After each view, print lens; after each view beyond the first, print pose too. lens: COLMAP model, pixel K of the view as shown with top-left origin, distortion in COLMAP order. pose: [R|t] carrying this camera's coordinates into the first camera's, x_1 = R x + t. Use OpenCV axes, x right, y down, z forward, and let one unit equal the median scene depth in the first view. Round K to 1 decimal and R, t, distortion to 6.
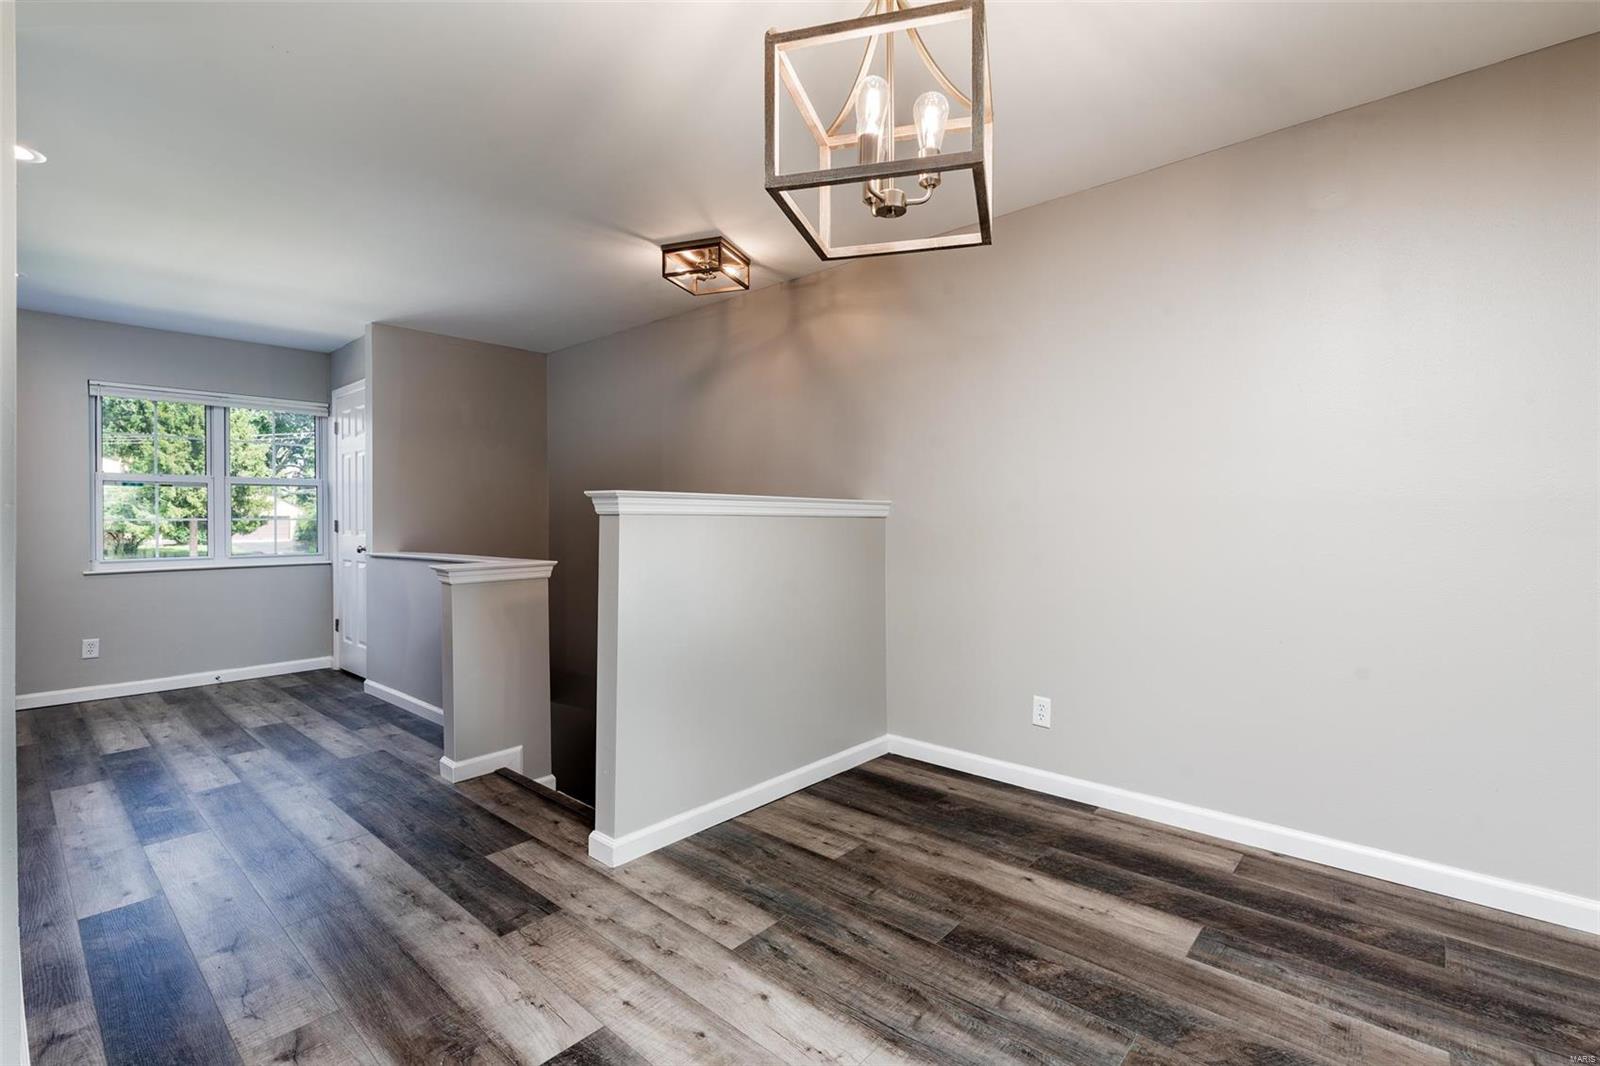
lens RADIAL K [[697.7, 0, 816.7], [0, 697.7, 538.4], [0, 0, 1]] dist [-0.001272, 0.000075]
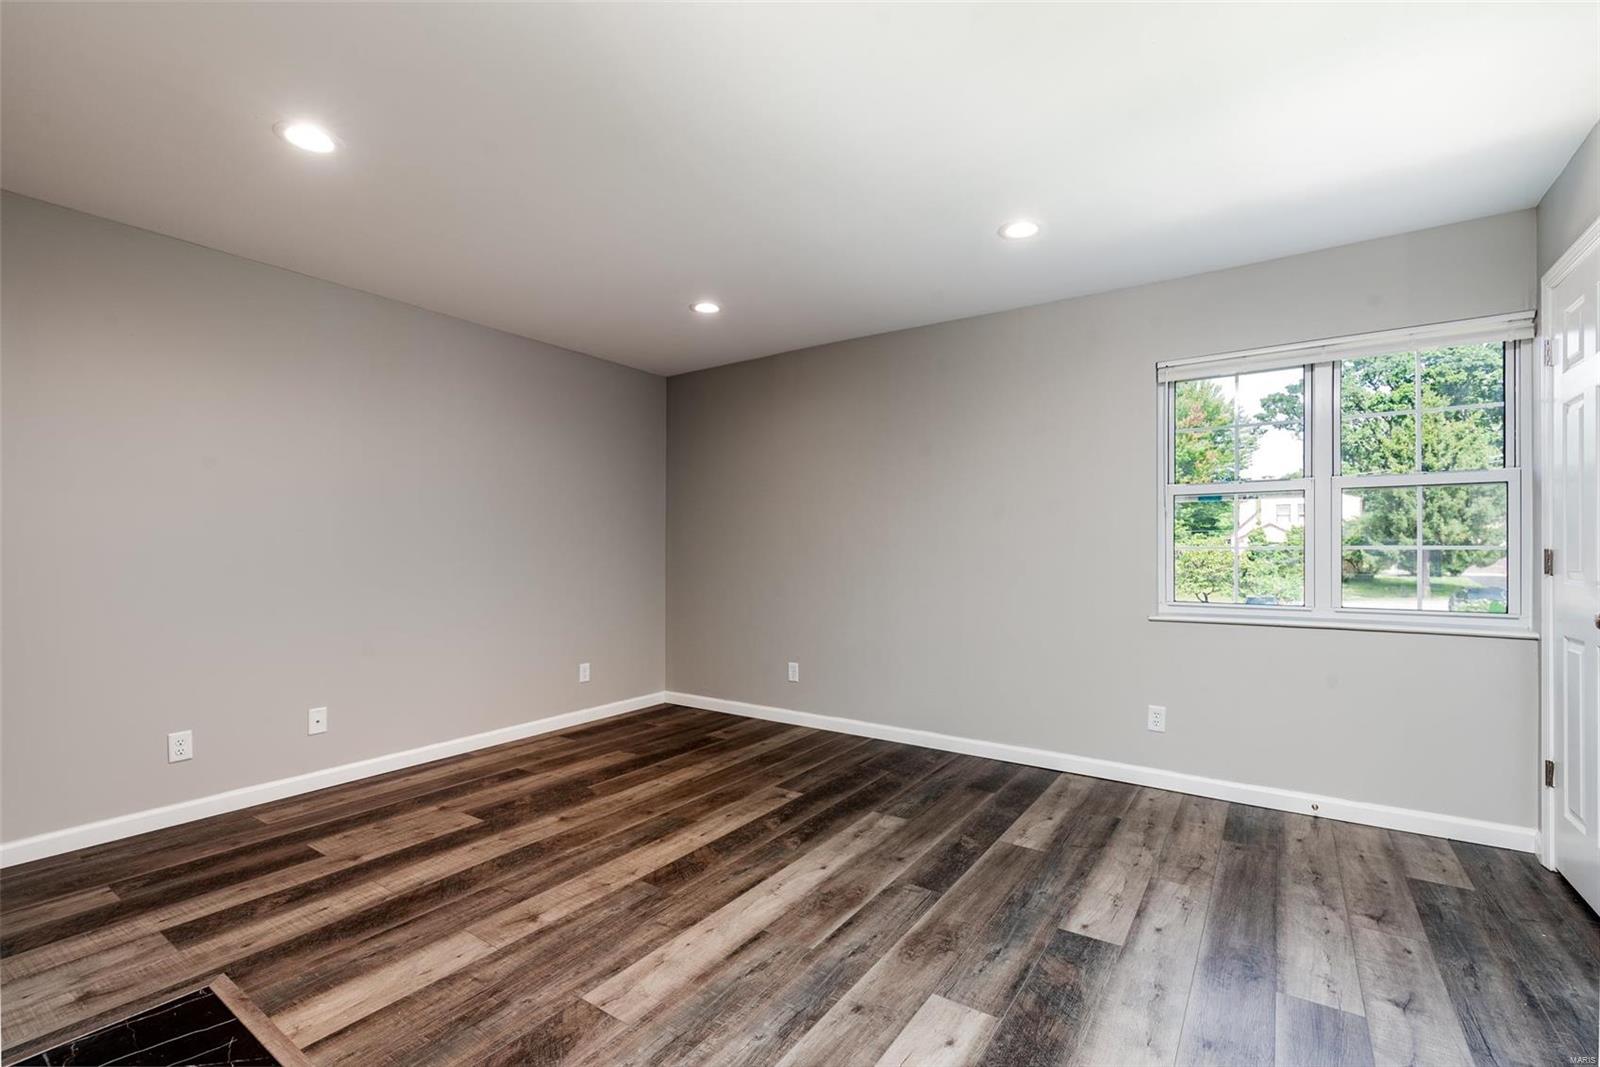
lens RADIAL K [[697.7, 0, 816.7], [0, 697.7, 538.9], [0, 0, 1]] dist [-0.001272, 0.000075]
pose [[0.117213, -0.013294, -0.993018, -0.028519], [-0.030116, 0.999403, -0.016934, -0.001027], [0.992650, 0.031891, 0.116743, 0.046185]]
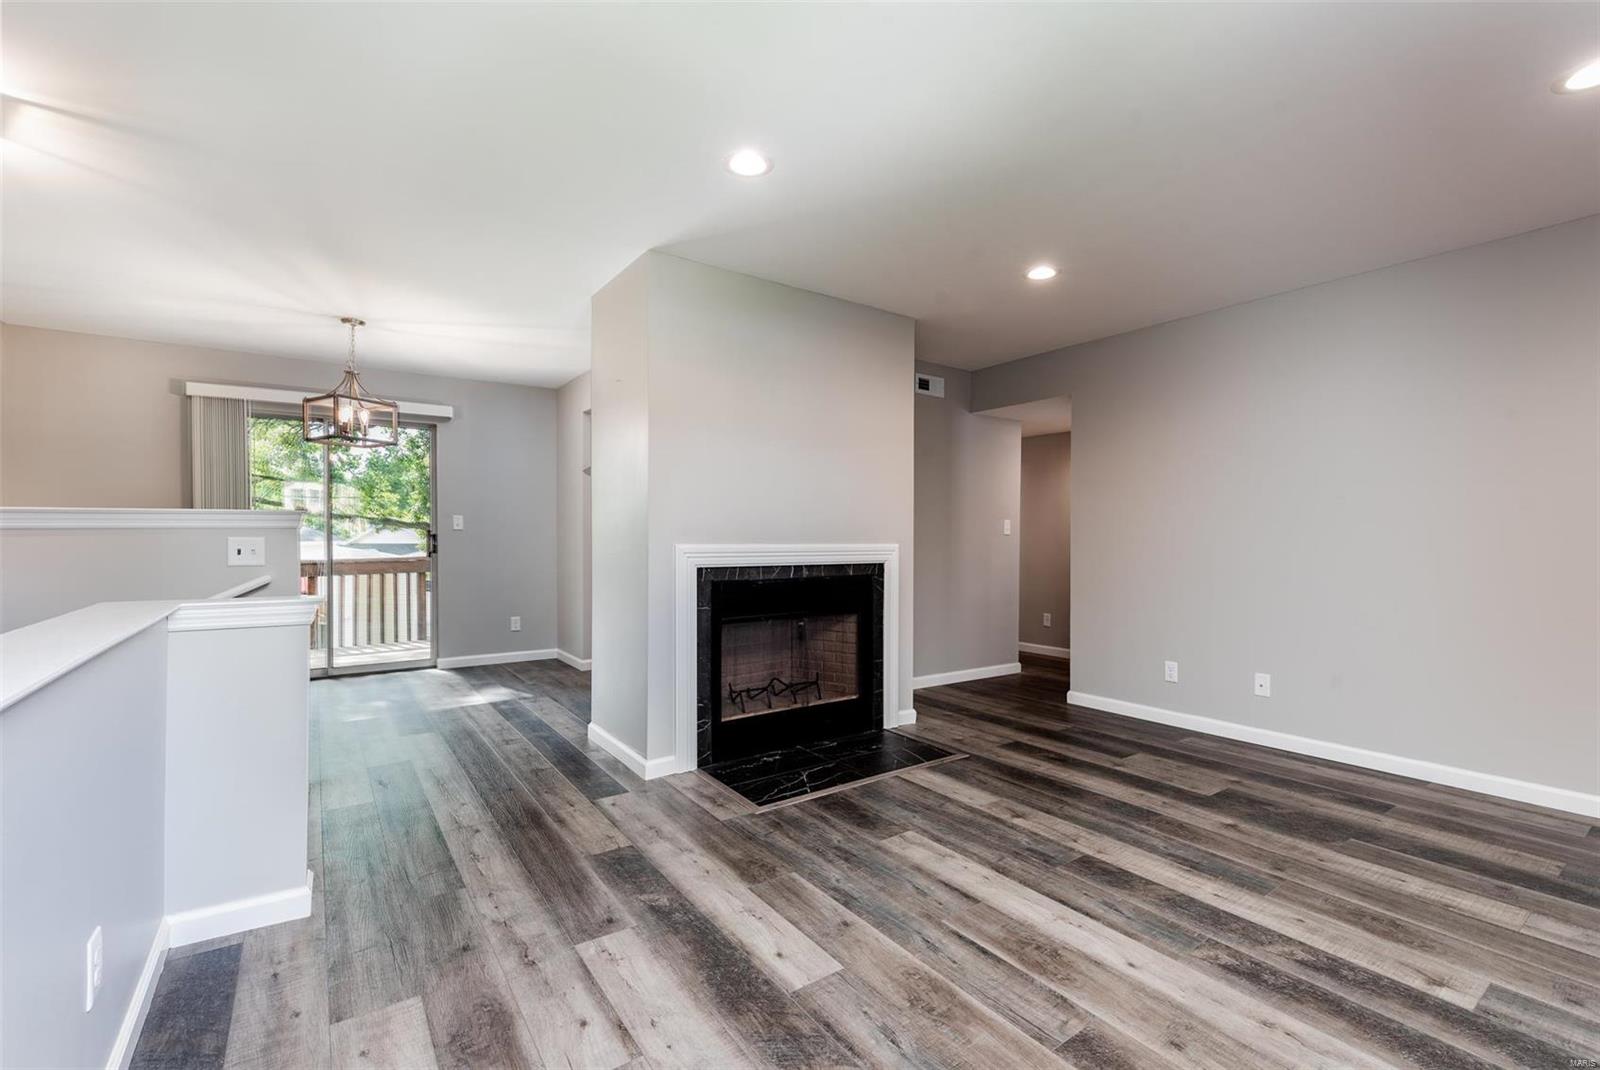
lens RADIAL K [[697.7, 0, 816.7], [0, 697.7, 540.4], [0, 0, 1]] dist [-0.001272, 0.000075]
pose [[-0.971598, 0.000127, 0.236639, -0.068788], [0.007961, 0.999451, 0.032152, -0.002002], [-0.236505, 0.033123, -0.971066, 0.089818]]
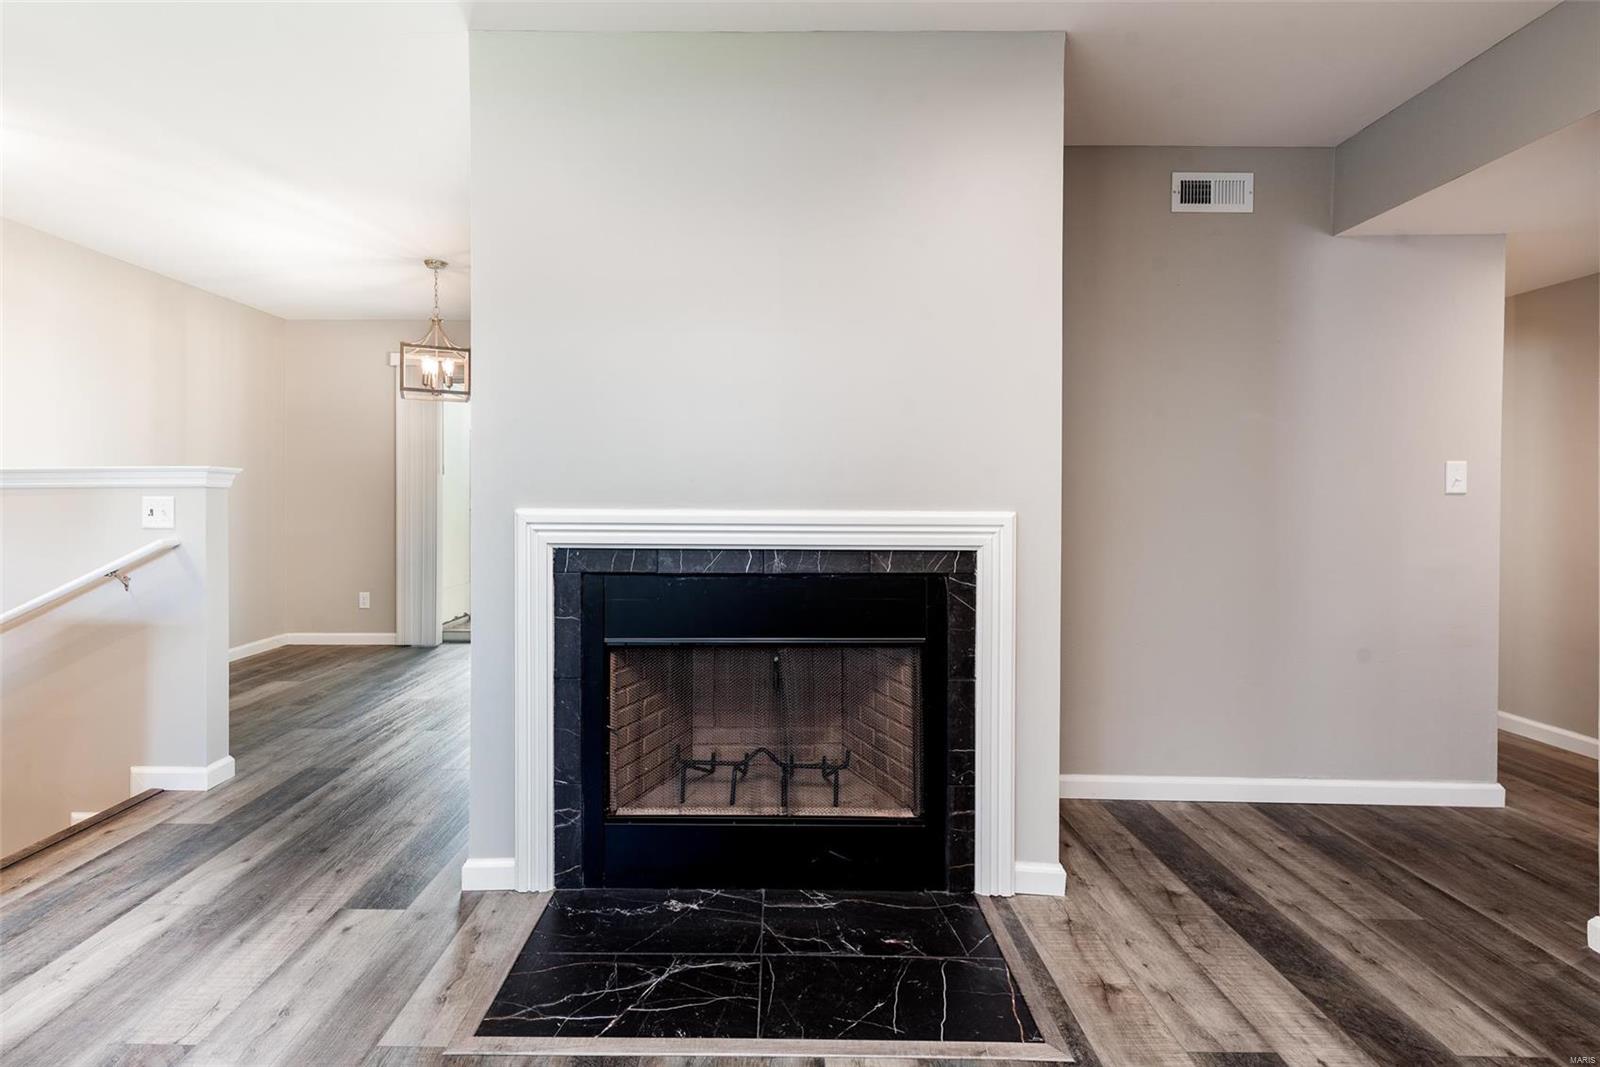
lens RADIAL K [[741.3, 0, 767.6], [0, 741.3, 505.5], [0, 0, 1]] dist [0.001197, 0.000212]
pose [[-0.640902, -0.003481, 0.767615, -0.081002], [0.020529, 0.999554, 0.021672, -0.000459], [-0.767348, 0.029648, -0.640545, 0.047252]]
